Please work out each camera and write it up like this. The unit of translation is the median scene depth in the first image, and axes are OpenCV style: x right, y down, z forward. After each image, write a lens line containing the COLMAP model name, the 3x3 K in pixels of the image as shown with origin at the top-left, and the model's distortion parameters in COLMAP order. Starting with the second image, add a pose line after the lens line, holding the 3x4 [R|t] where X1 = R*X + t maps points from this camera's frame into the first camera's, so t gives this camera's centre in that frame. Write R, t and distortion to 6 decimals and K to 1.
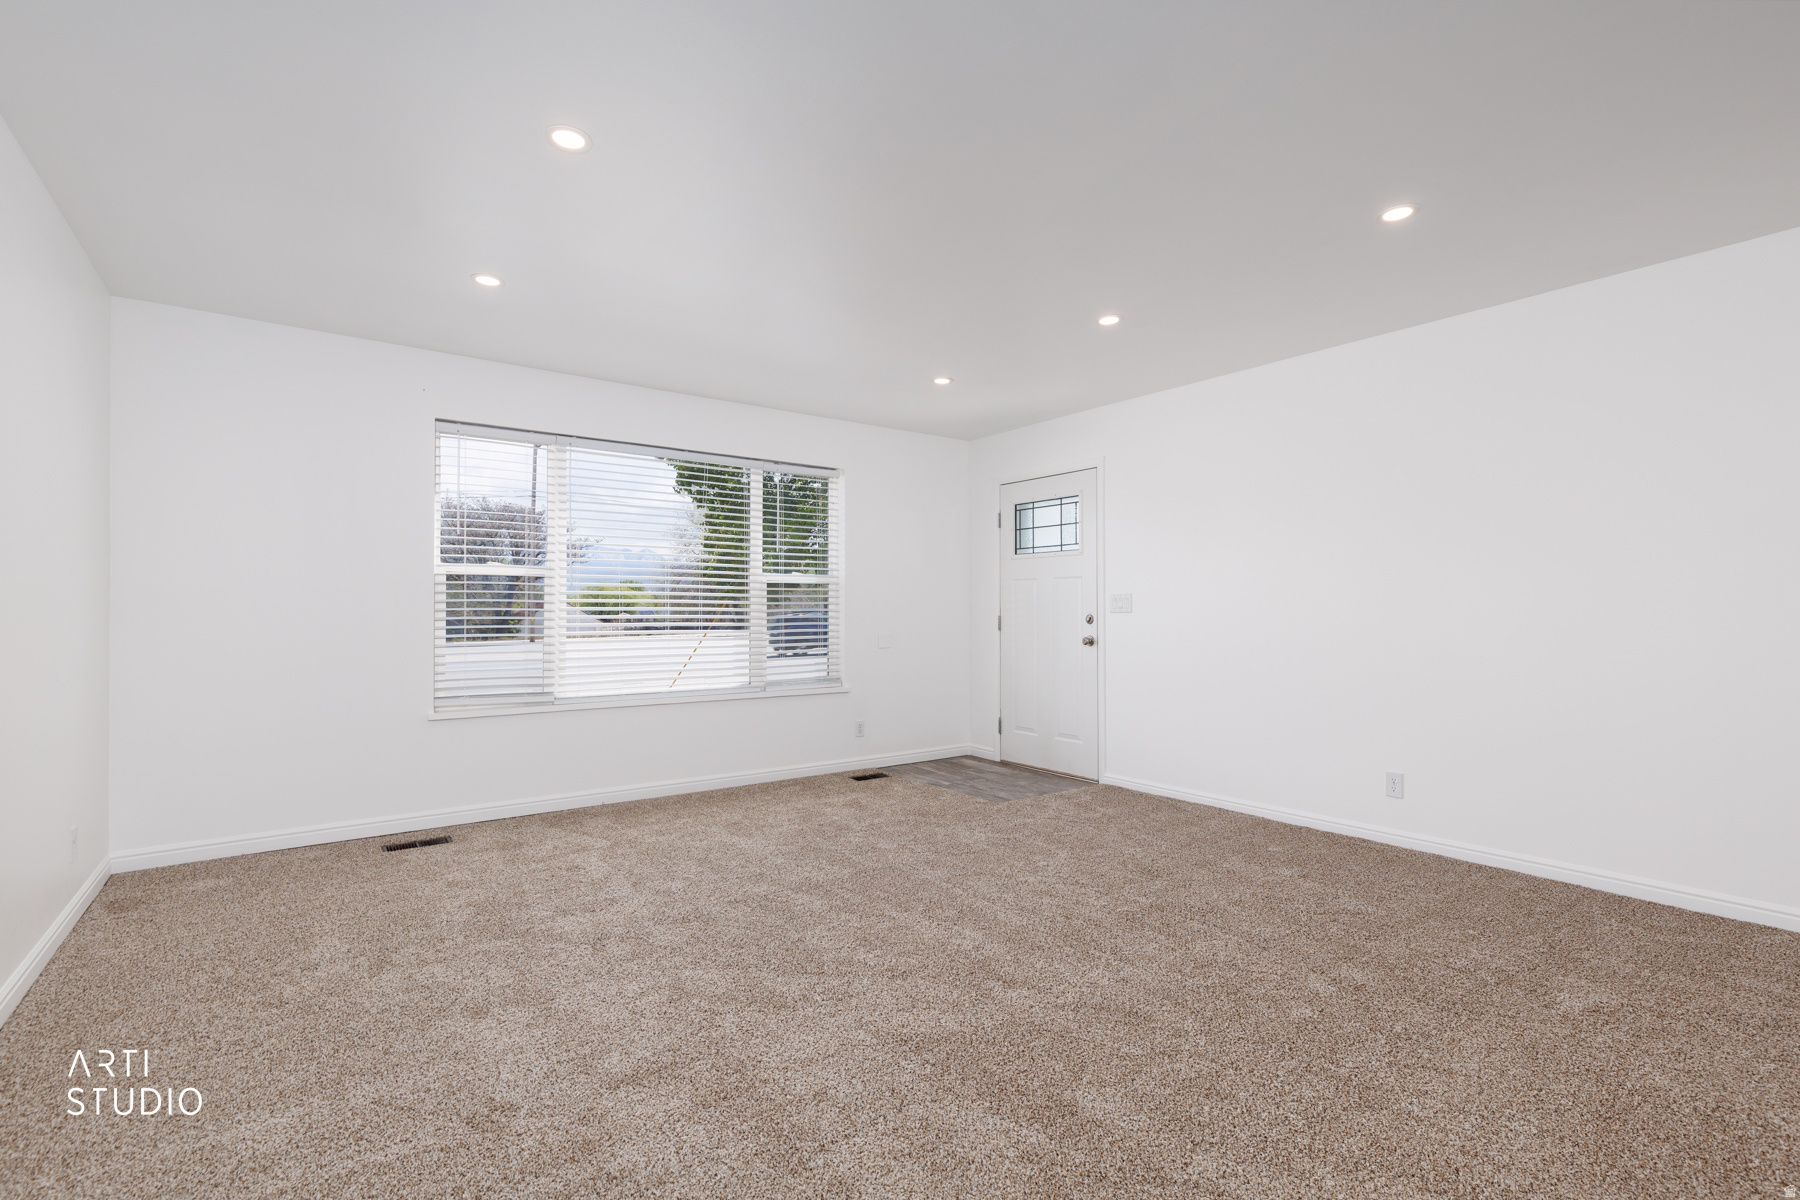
lens RADIAL K [[807.3, 0, 905.0], [0, 807.3, 602.1], [0, 0, 1]] dist [0.004617, -0.000024]
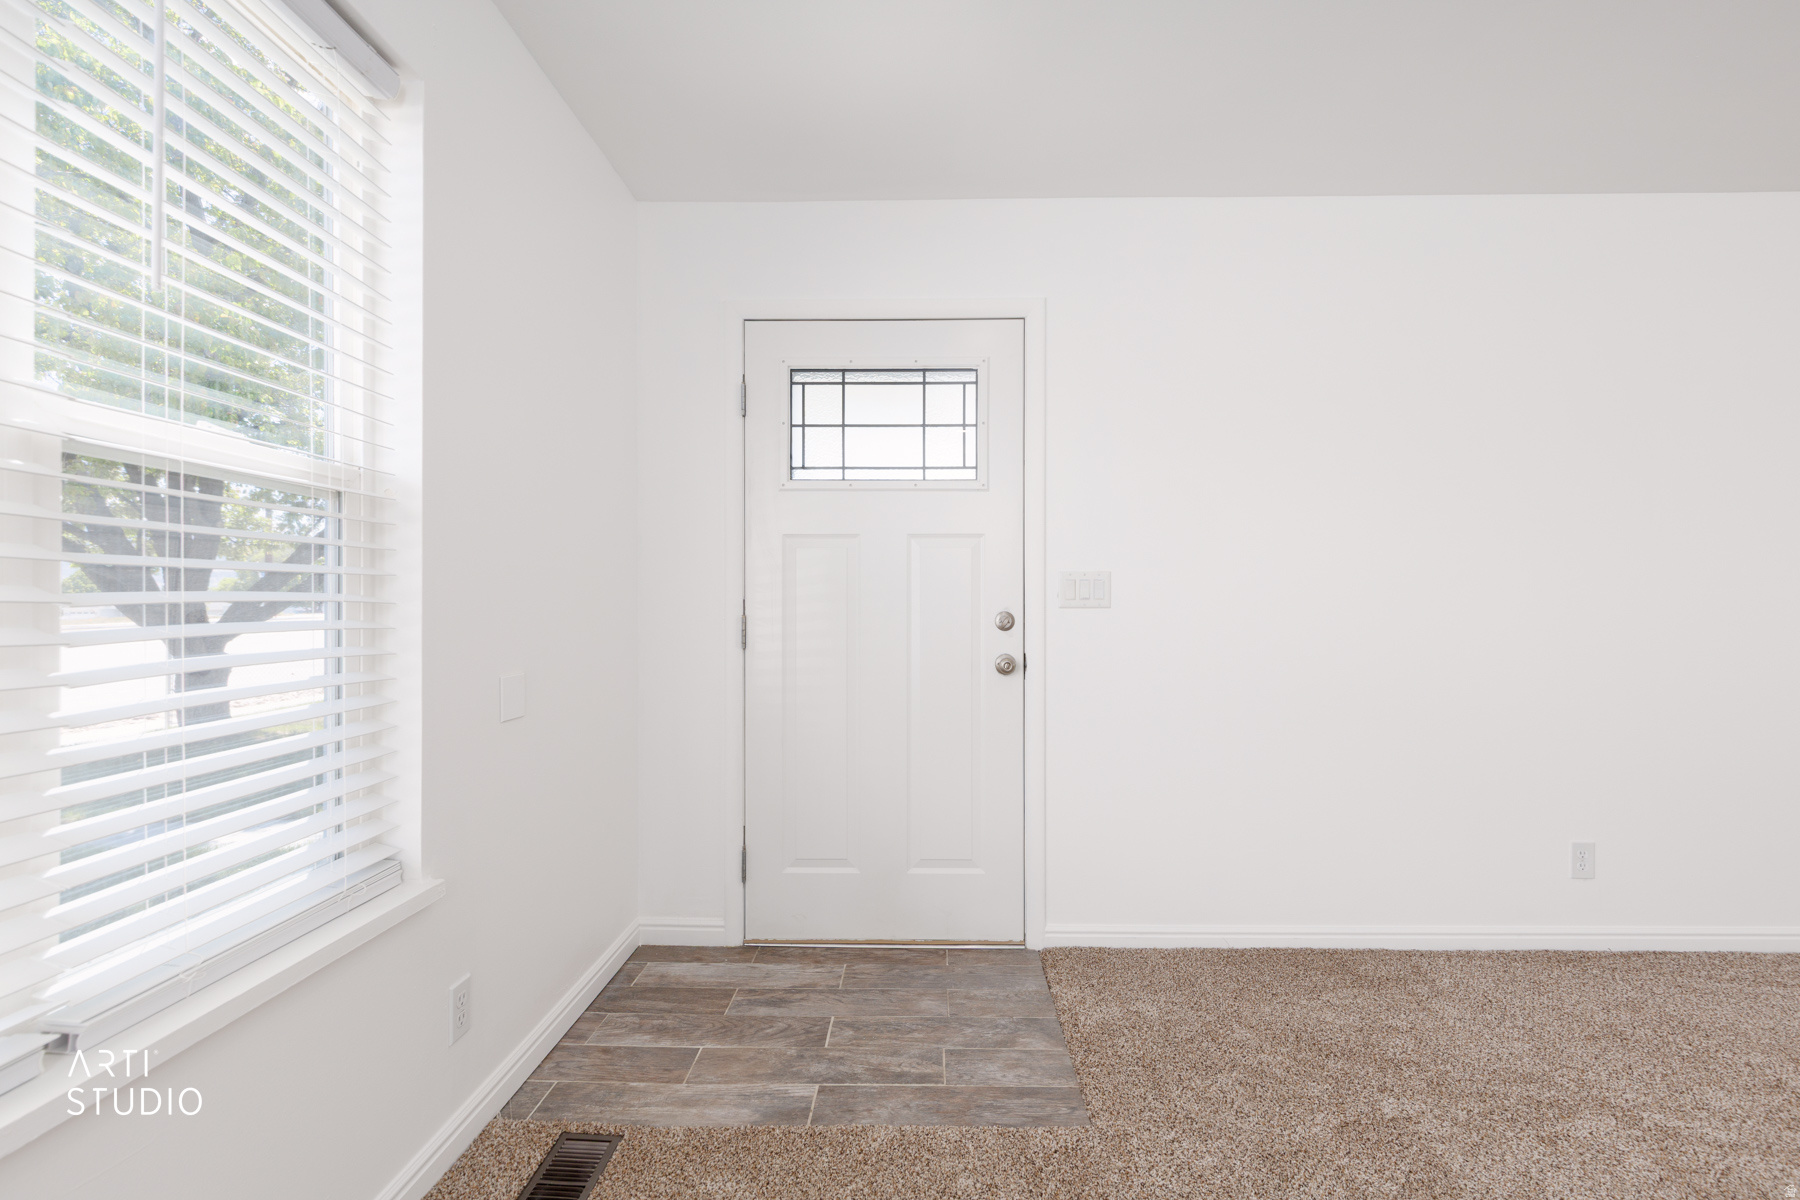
lens RADIAL K [[807.3, 0, 905.0], [0, 807.3, 602.1], [0, 0, 1]] dist [0.004617, -0.000024]
pose [[0.607849, 0.004995, 0.794037, -0.199961], [-0.008936, 0.999960, 0.000551, 0.009541], [-0.794002, -0.007430, 0.607870, 0.733506]]
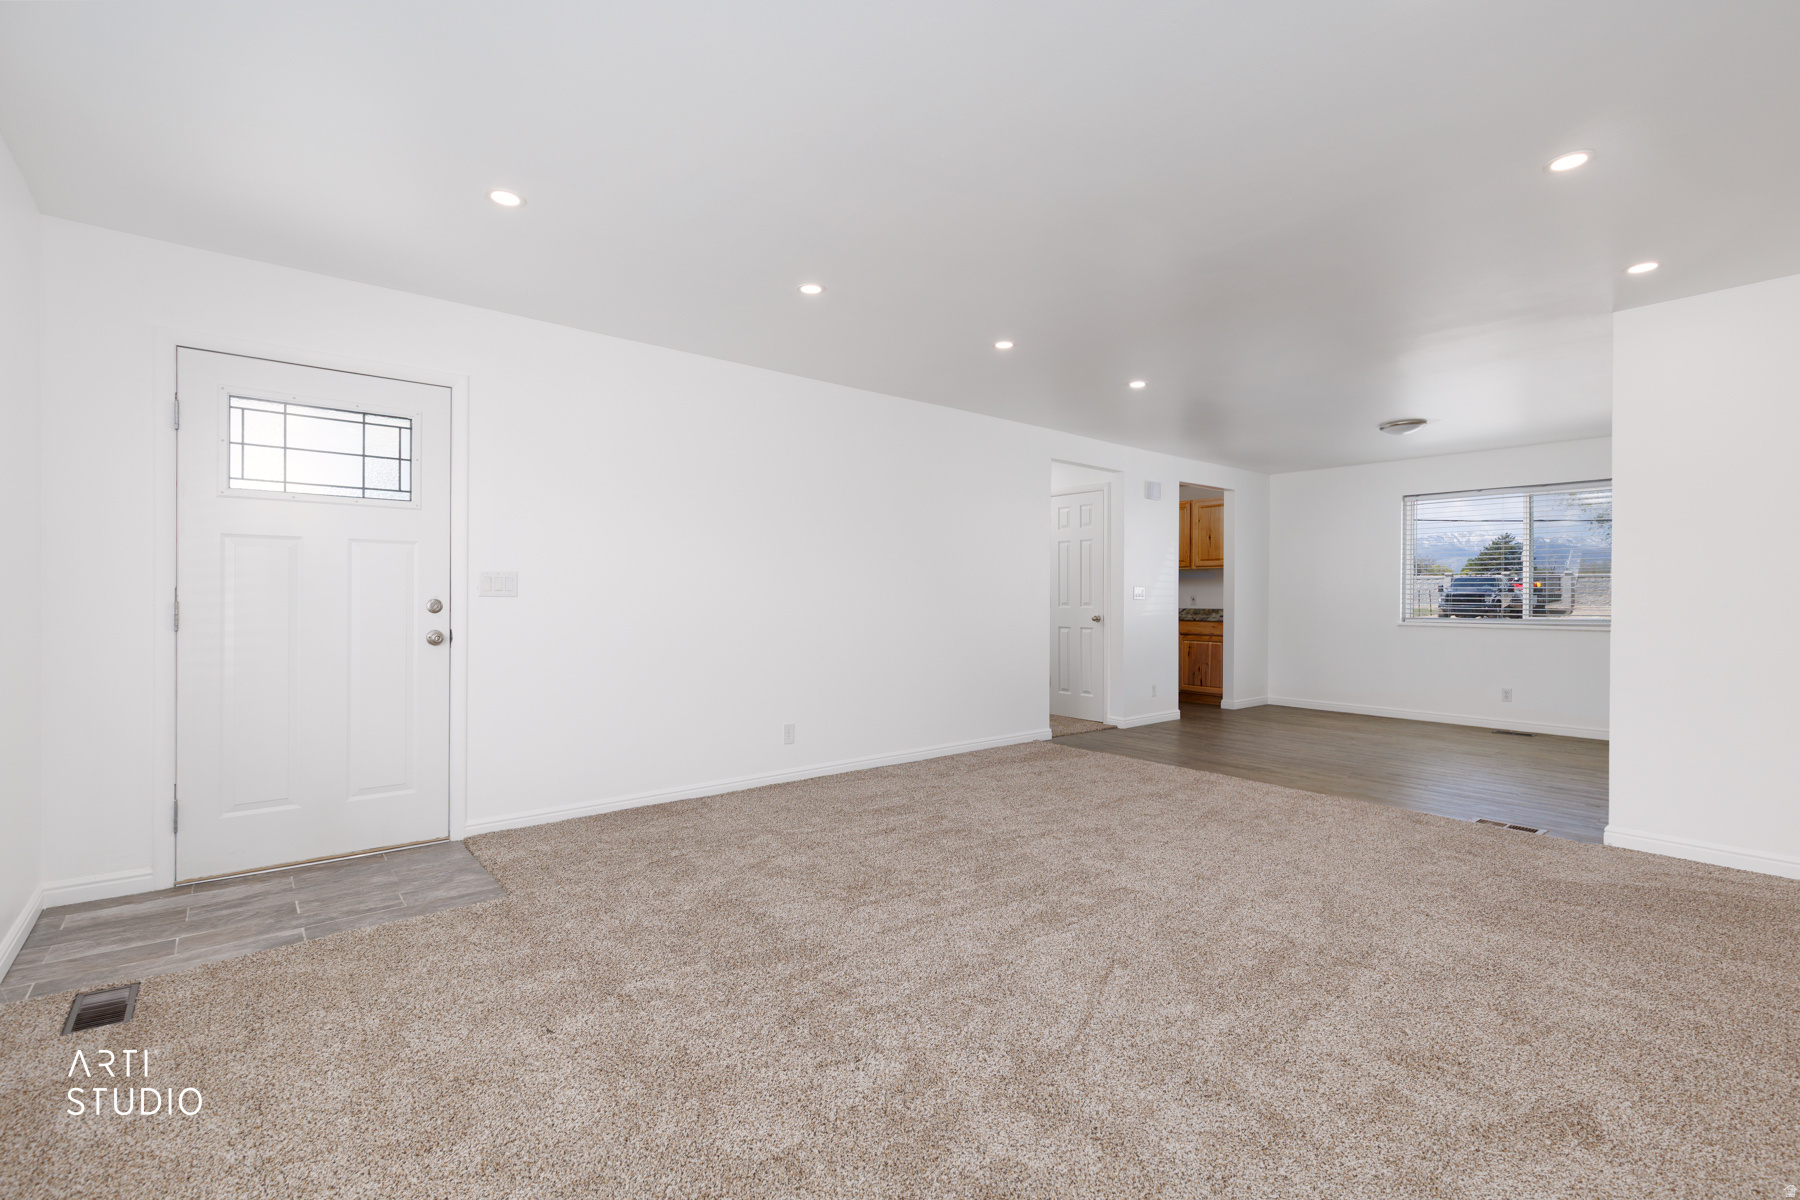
lens RADIAL K [[826.1, 0, 923.8], [0, 826.1, 597.5], [0, 0, 1]] dist [0.003908, 0.000713]
pose [[-0.080665, -0.000316, 0.996741, -0.492475], [-0.015686, 0.999877, -0.000952, 0.007921], [-0.996618, -0.015711, -0.080660, 0.633129]]
